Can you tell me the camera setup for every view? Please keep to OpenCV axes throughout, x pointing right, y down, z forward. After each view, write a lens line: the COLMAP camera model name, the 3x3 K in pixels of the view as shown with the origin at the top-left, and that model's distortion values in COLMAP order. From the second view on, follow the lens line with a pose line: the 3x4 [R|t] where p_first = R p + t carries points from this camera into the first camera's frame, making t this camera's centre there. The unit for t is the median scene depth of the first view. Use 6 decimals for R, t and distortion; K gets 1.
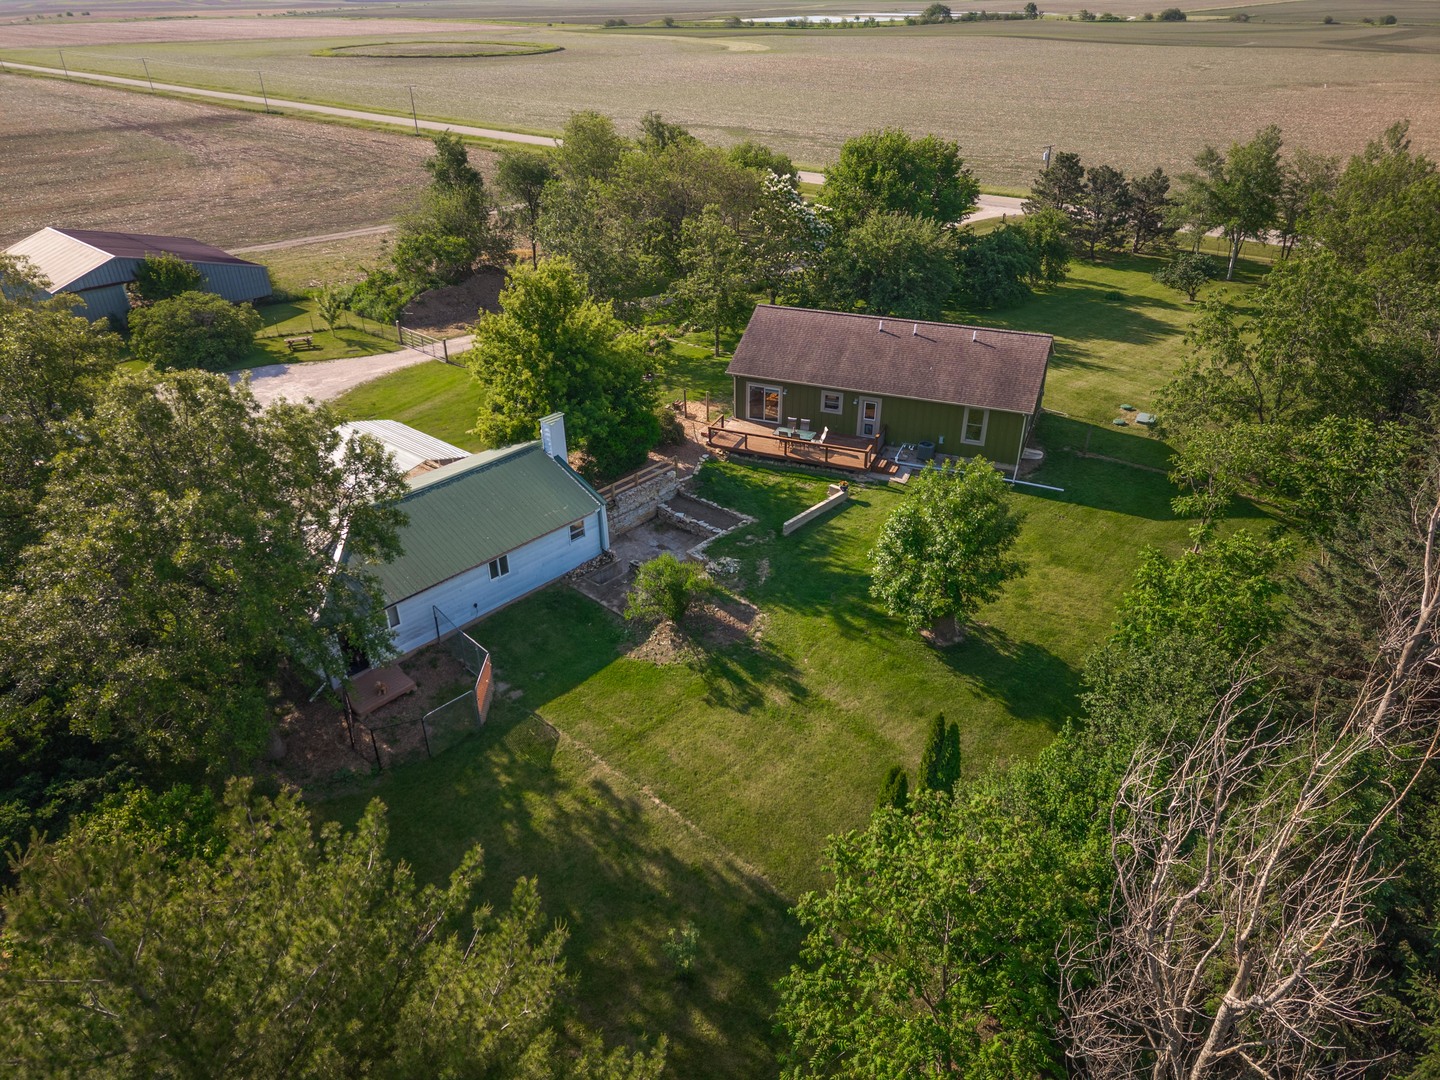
lens RADIAL K [[955.8, 0, 715.7], [0, 955.8, 598.7], [0, 0, 1]] dist [0.025922, -0.024620]
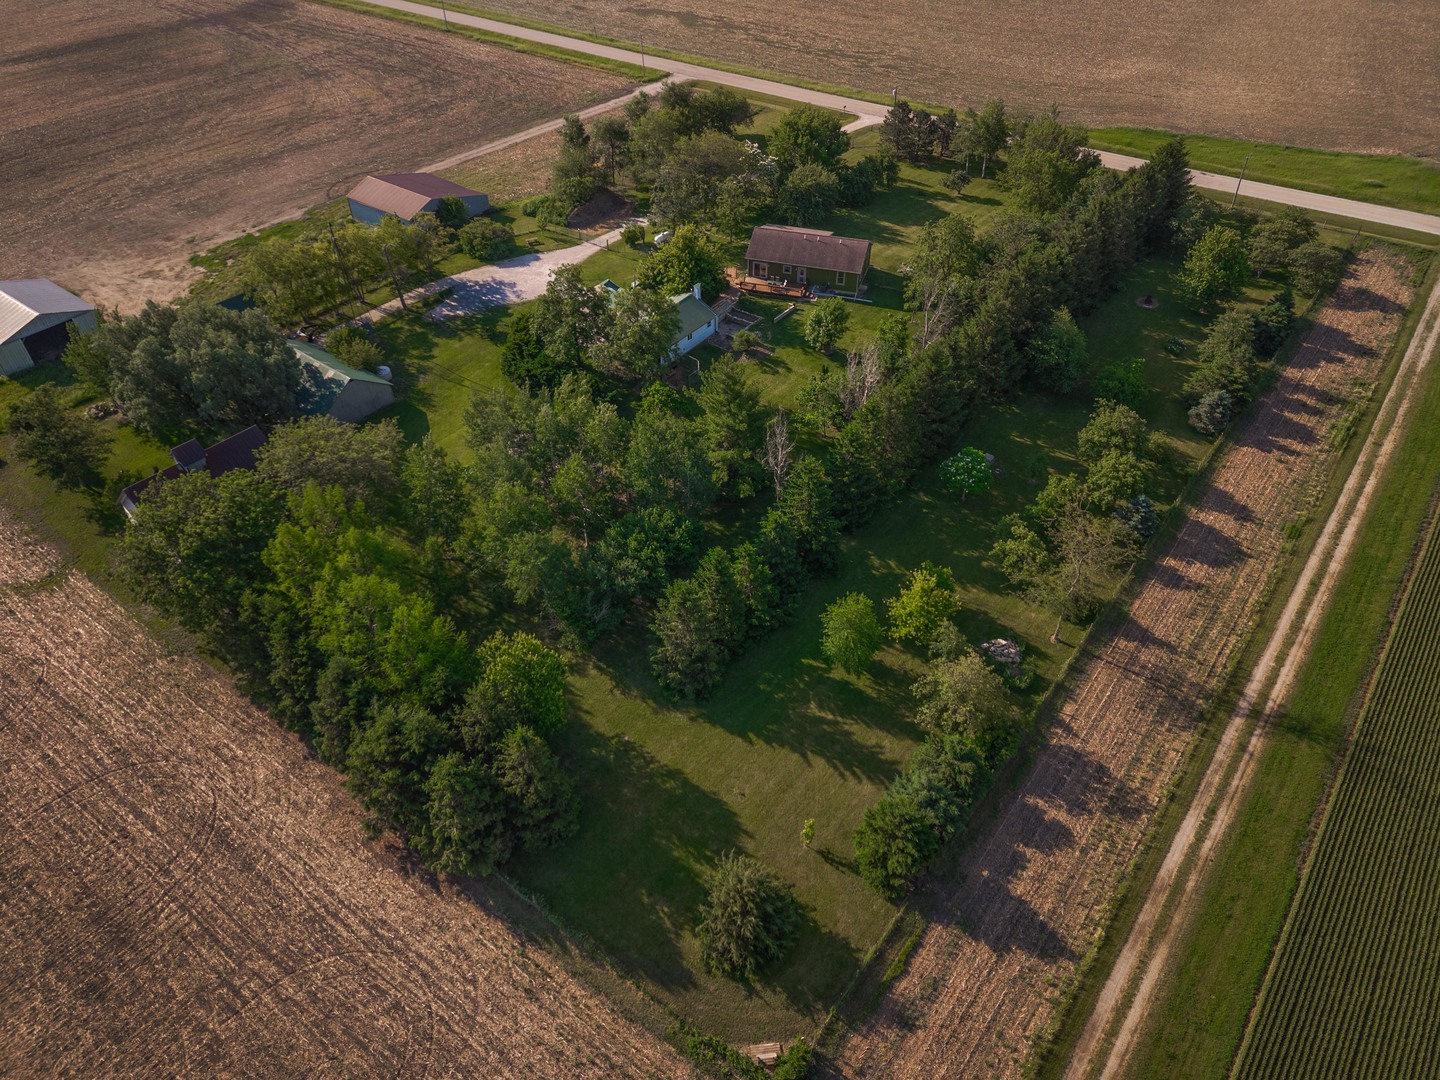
lens RADIAL K [[955.8, 0, 728.1], [0, 955.8, 543.0], [0, 0, 1]] dist [0.025922, -0.024620]
pose [[0.995097, -0.062704, 0.076488, -0.289251], [0.050334, 0.986771, 0.154106, 0.119574], [-0.085139, -0.149501, 0.985089, -1.685533]]
